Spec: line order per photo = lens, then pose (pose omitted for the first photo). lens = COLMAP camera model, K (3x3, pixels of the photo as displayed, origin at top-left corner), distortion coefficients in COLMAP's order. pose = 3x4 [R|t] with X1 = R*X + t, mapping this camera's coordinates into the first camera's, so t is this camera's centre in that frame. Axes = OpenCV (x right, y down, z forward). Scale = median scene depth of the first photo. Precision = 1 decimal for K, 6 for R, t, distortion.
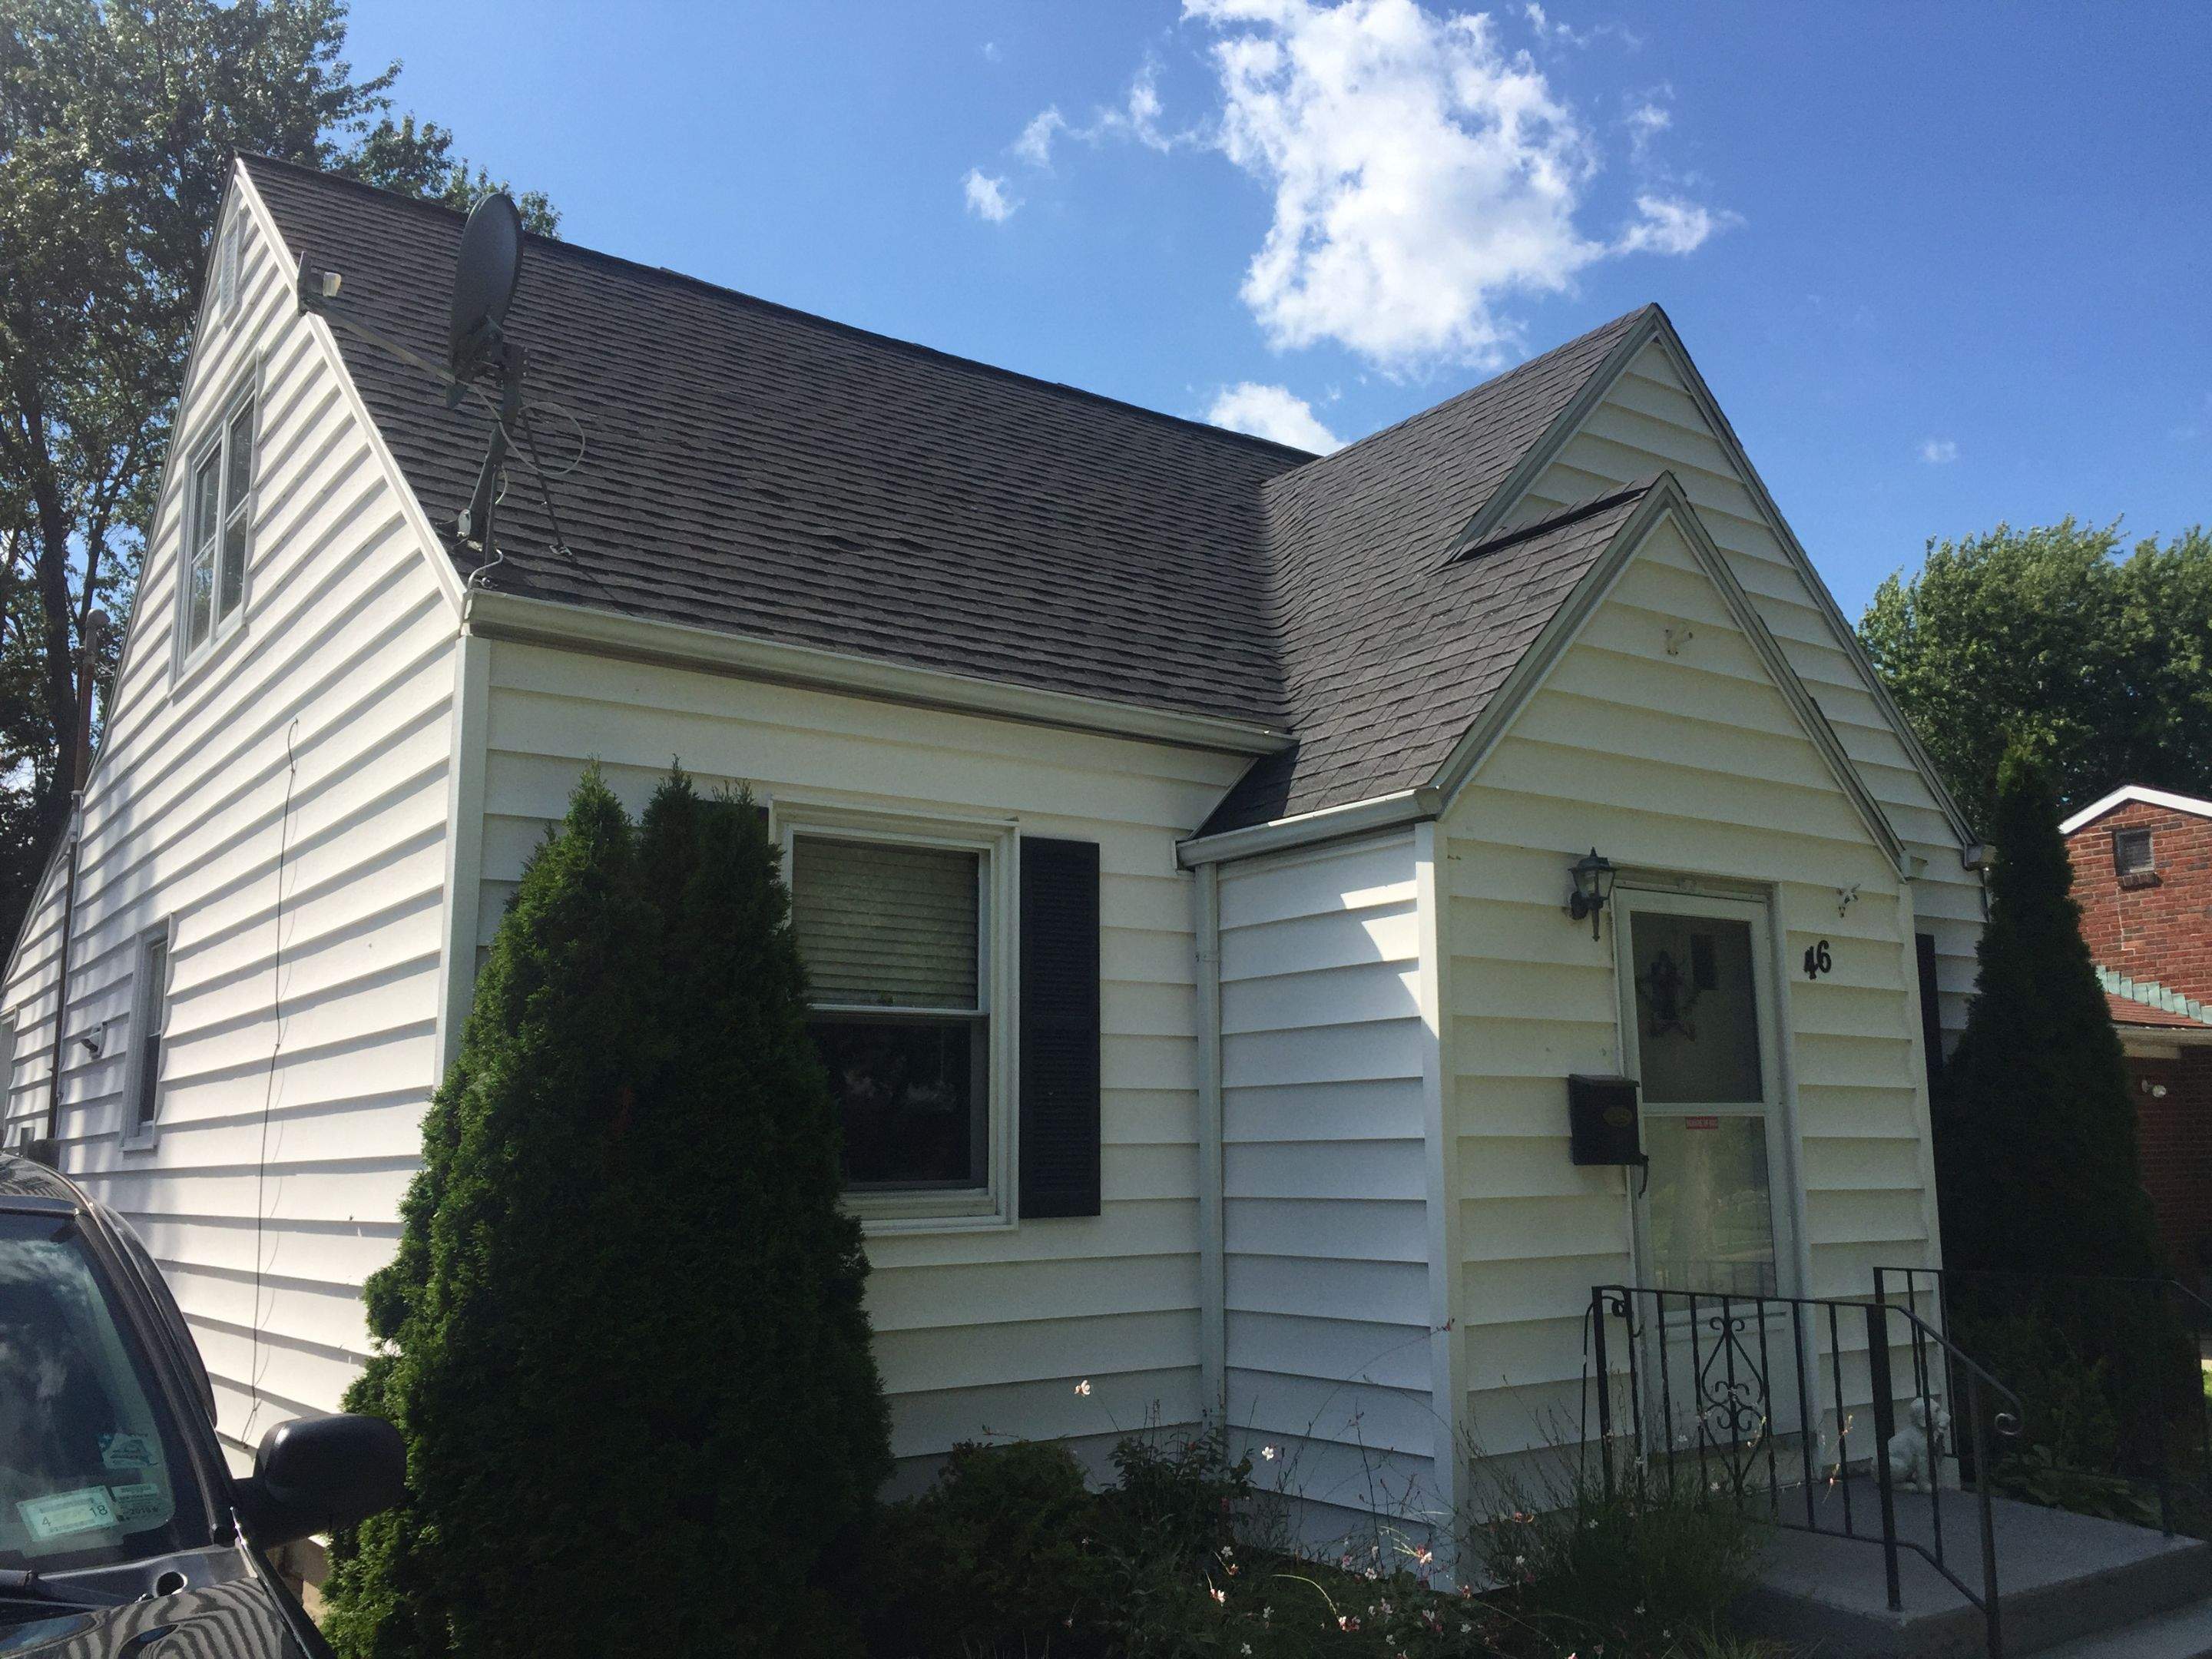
lens RADIAL K [[1872.1, 0, 1106.0], [0, 1872.1, 829.5], [0, 0, 1]] dist [0.040177, 0.000411]
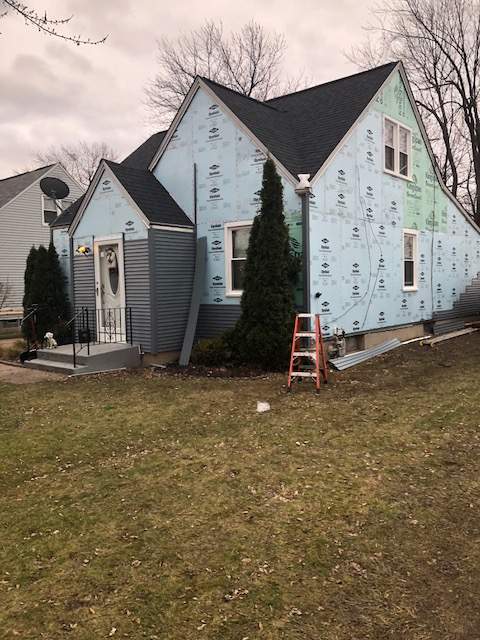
lens RADIAL K [[520.9, 0, 252.9], [0, 520.9, 298.9], [0, 0, 1]] dist [0.050894, -0.002321]
pose [[0.270327, 0.036235, -0.962086, 1.930643], [0.184928, 0.978730, 0.088823, 0.148225], [0.944841, -0.201928, 0.257876, 0.980348]]
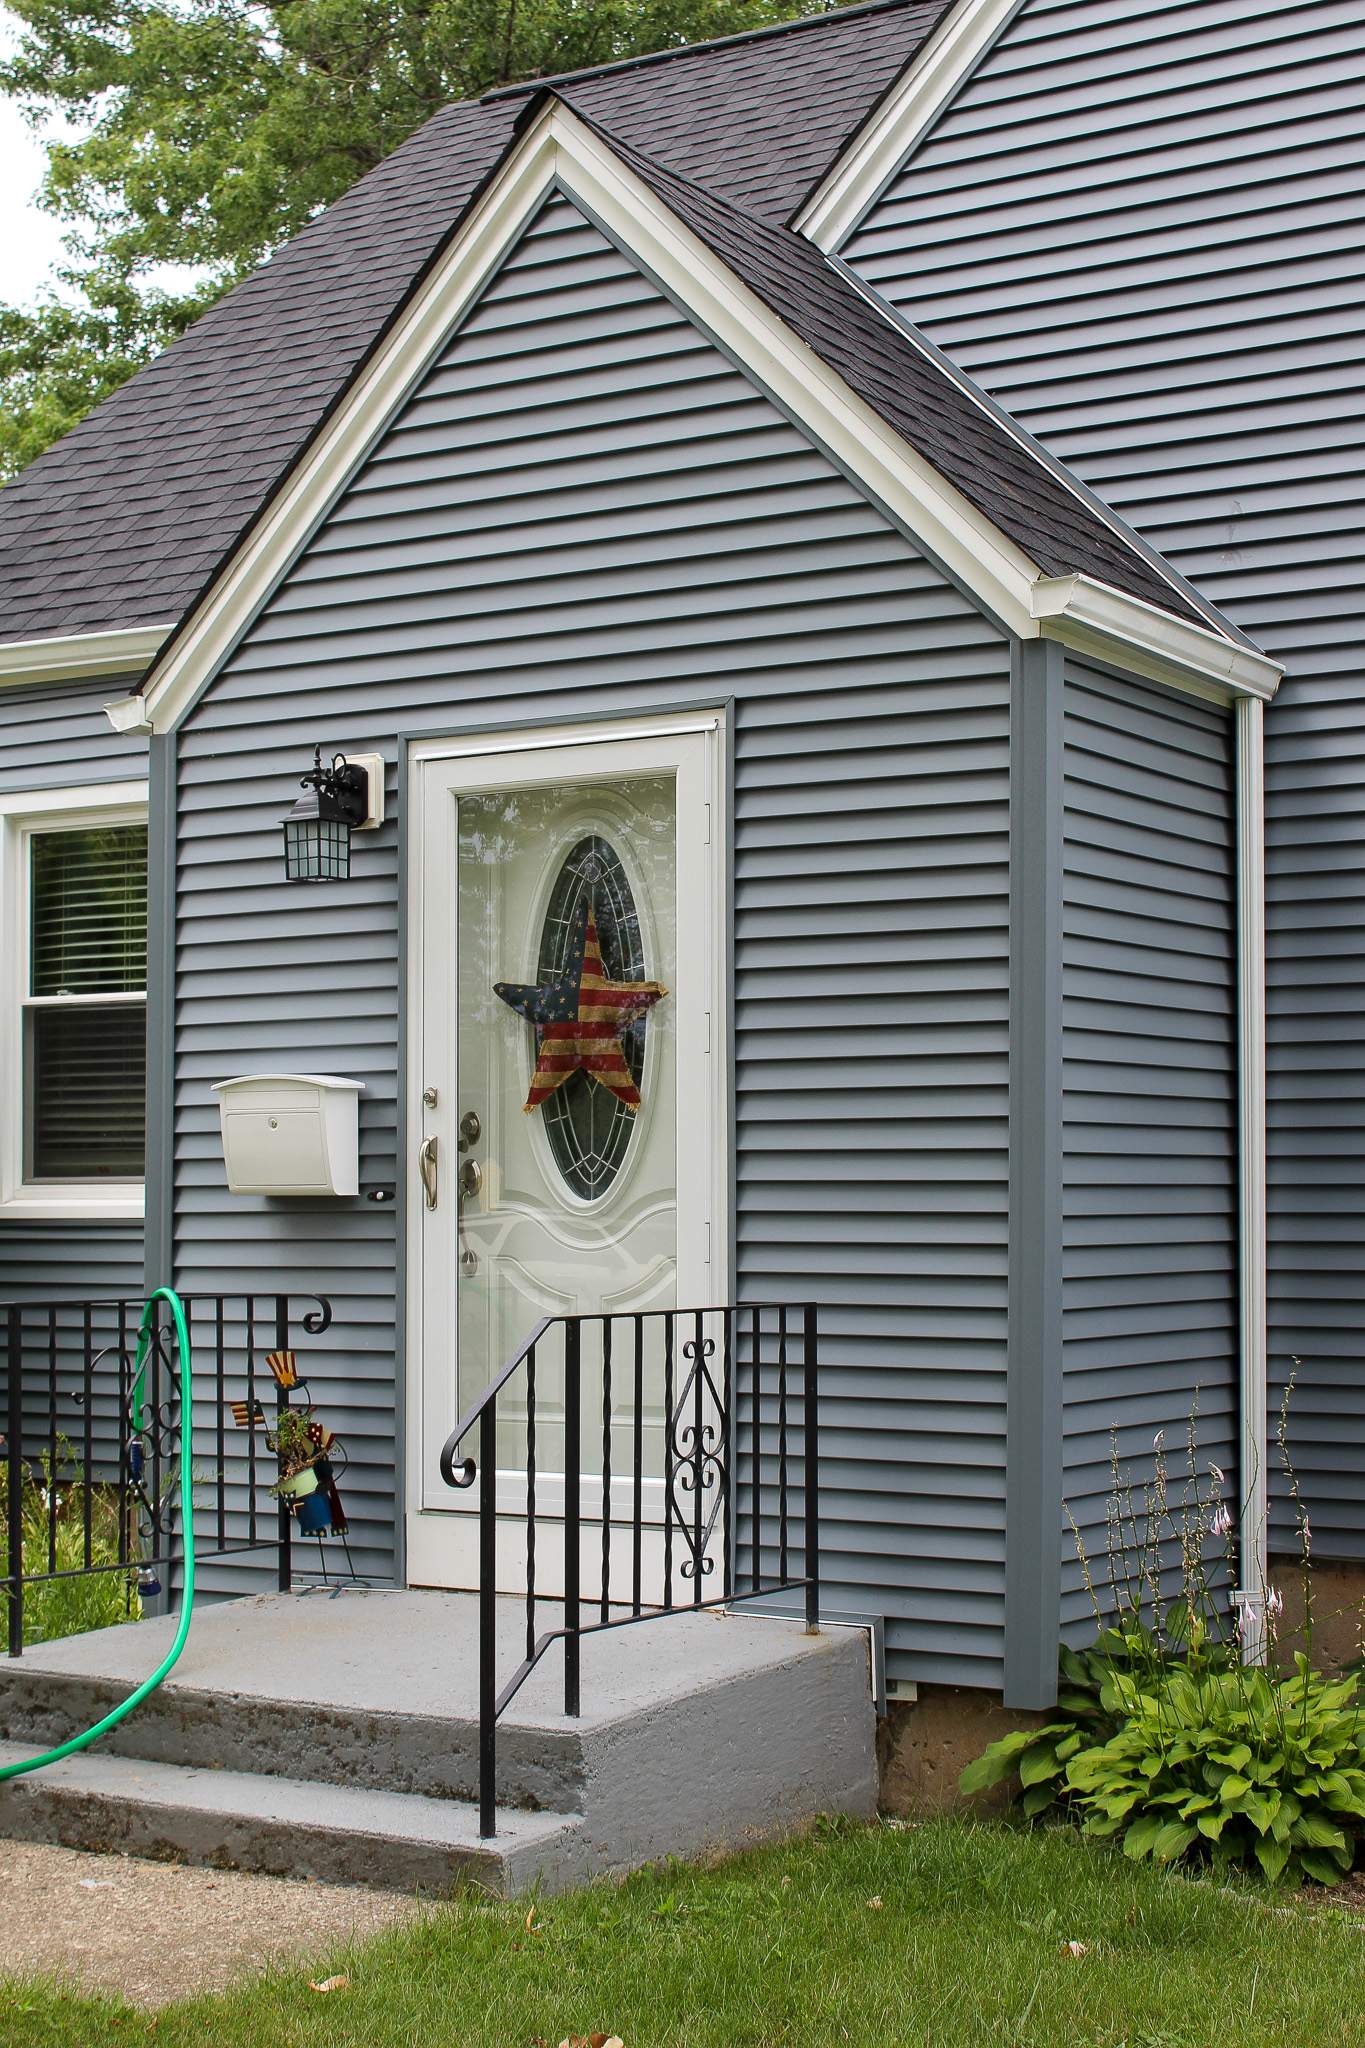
lens RADIAL K [[3109.7, 0, 740.4], [0, 3109.7, 983.6], [0, 0, 1]] dist [-0.009455, -0.121073]
pose [[0.381066, -0.055827, -0.922861, 1.372795], [0.155686, 0.987796, 0.004530, 0.124807], [0.911345, -0.145402, 0.385108, 0.622351]]
